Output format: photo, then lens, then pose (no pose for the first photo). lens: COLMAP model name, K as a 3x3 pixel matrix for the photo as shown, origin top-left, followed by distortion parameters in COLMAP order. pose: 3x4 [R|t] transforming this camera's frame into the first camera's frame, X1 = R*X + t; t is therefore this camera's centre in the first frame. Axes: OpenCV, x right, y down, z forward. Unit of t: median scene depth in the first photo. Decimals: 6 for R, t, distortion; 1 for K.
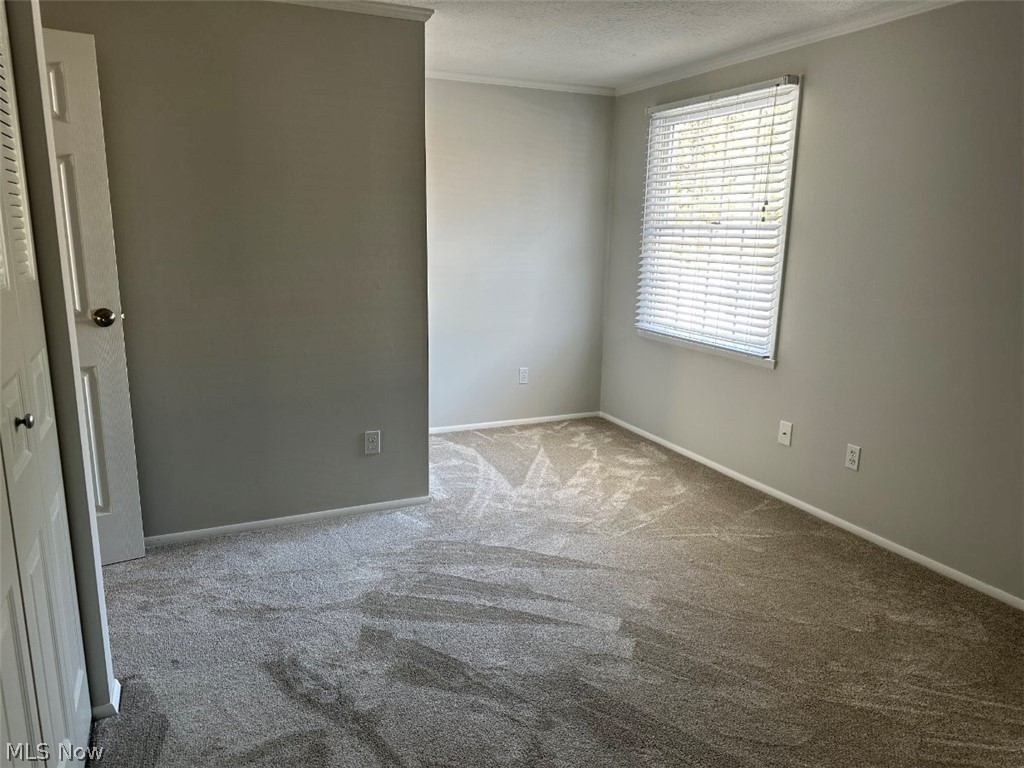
lens RADIAL K [[722.1, 0, 509.8], [0, 722.1, 383.9], [0, 0, 1]] dist [0.049842, -0.060055]
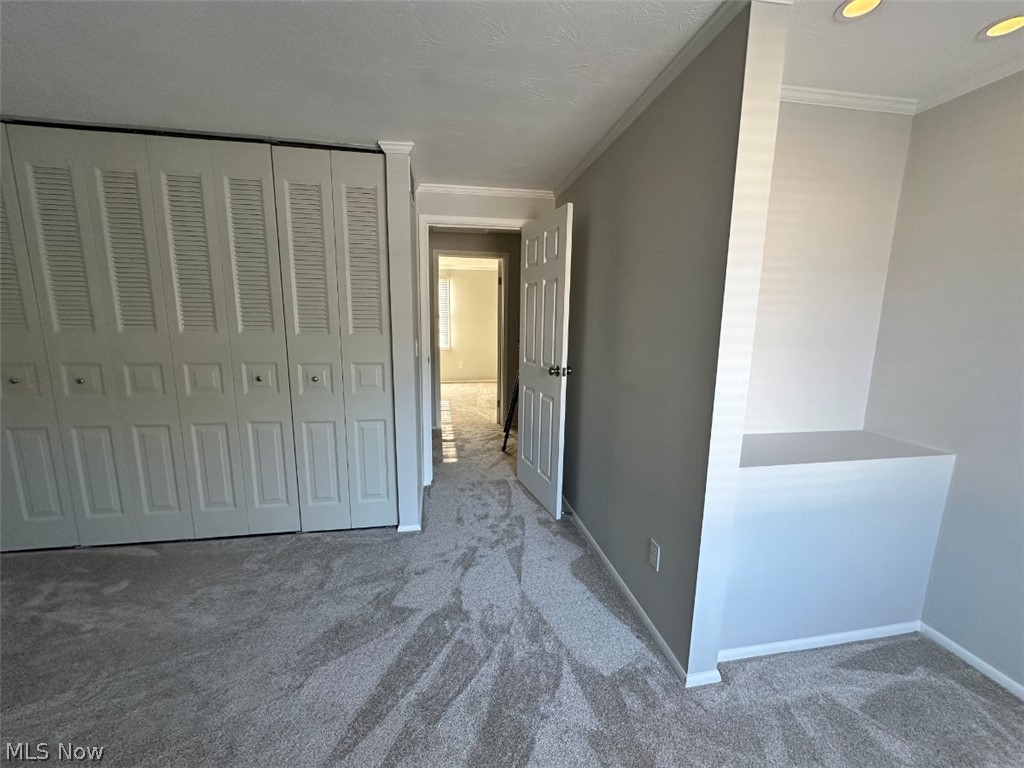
lens RADIAL K [[408.2, 0, 512.0], [0, 408.2, 384.0], [0, 0, 1]] dist [-0.001549, 0.000369]
pose [[-0.246364, 0.142557, -0.958636, 0.273010], [-0.219622, 0.955181, 0.198484, -0.162113], [0.943966, 0.259437, -0.204013, 0.801971]]
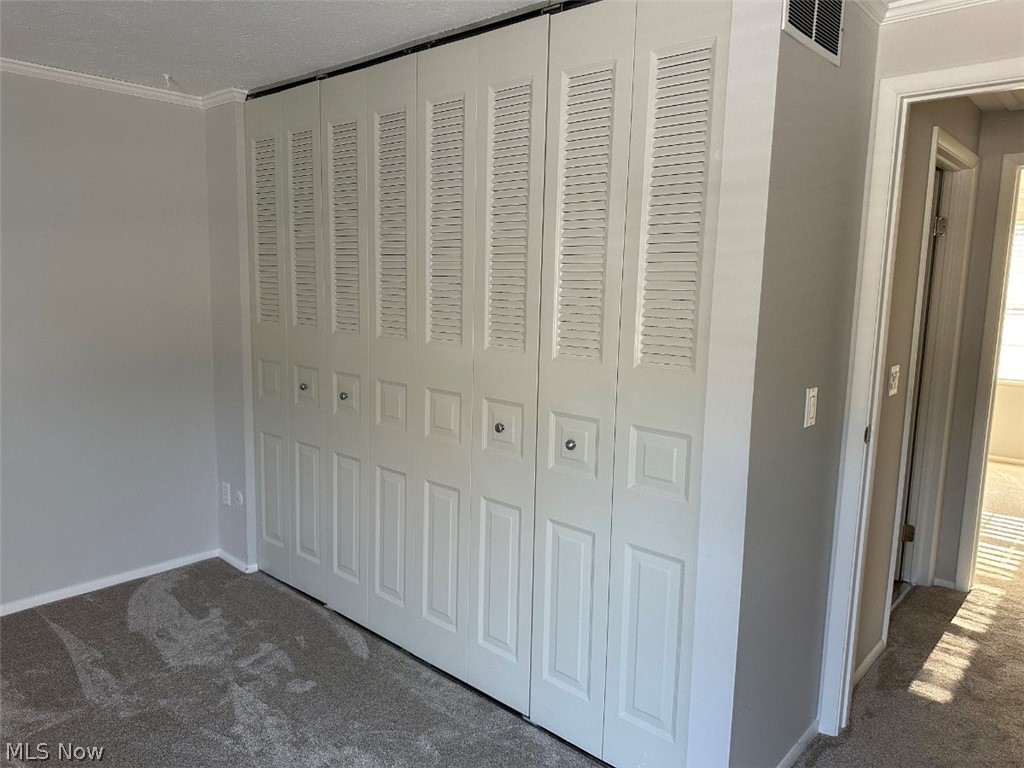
lens RADIAL K [[722.1, 0, 503.8], [0, 722.1, 382.1], [0, 0, 1]] dist [0.049842, -0.060055]
pose [[-0.915067, 0.021772, -0.402714, 0.023795], [-0.118711, 0.939764, 0.320547, -0.204244], [0.385436, 0.341129, -0.857363, 0.843006]]
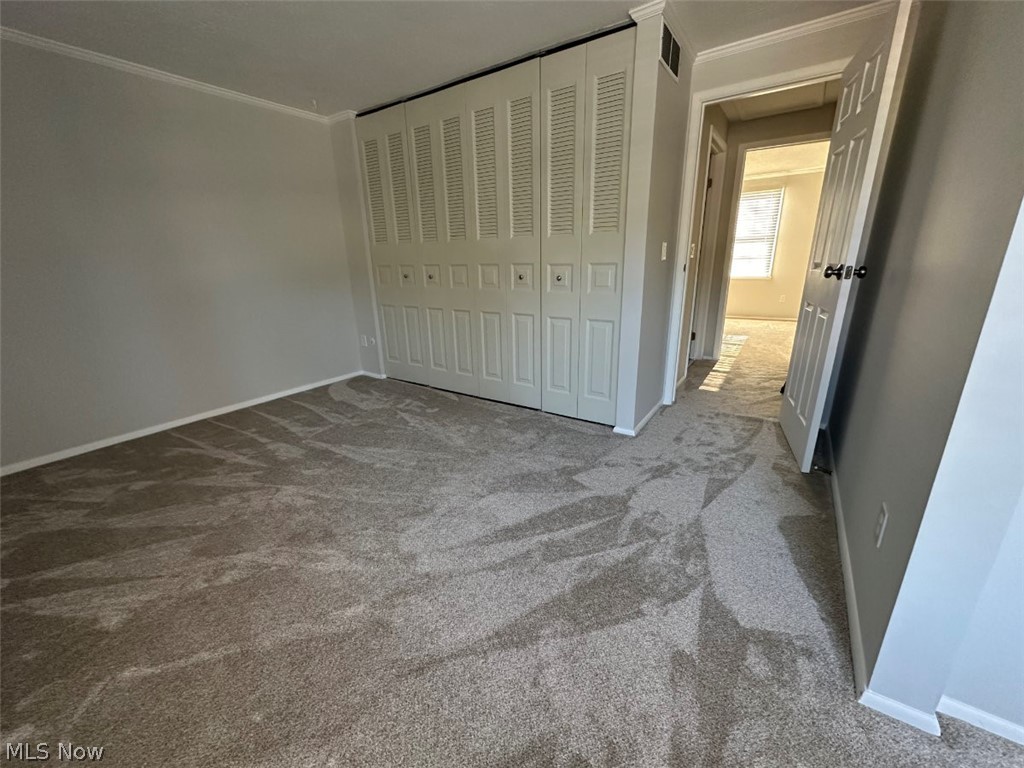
lens RADIAL K [[408.2, 0, 511.9], [0, 408.2, 382.7], [0, 0, 1]] dist [-0.001549, 0.000369]
pose [[-0.852356, 0.158721, -0.498294, 0.193294], [-0.098809, 0.886791, 0.451486, -0.128149], [0.513542, 0.434062, -0.740178, 0.944979]]
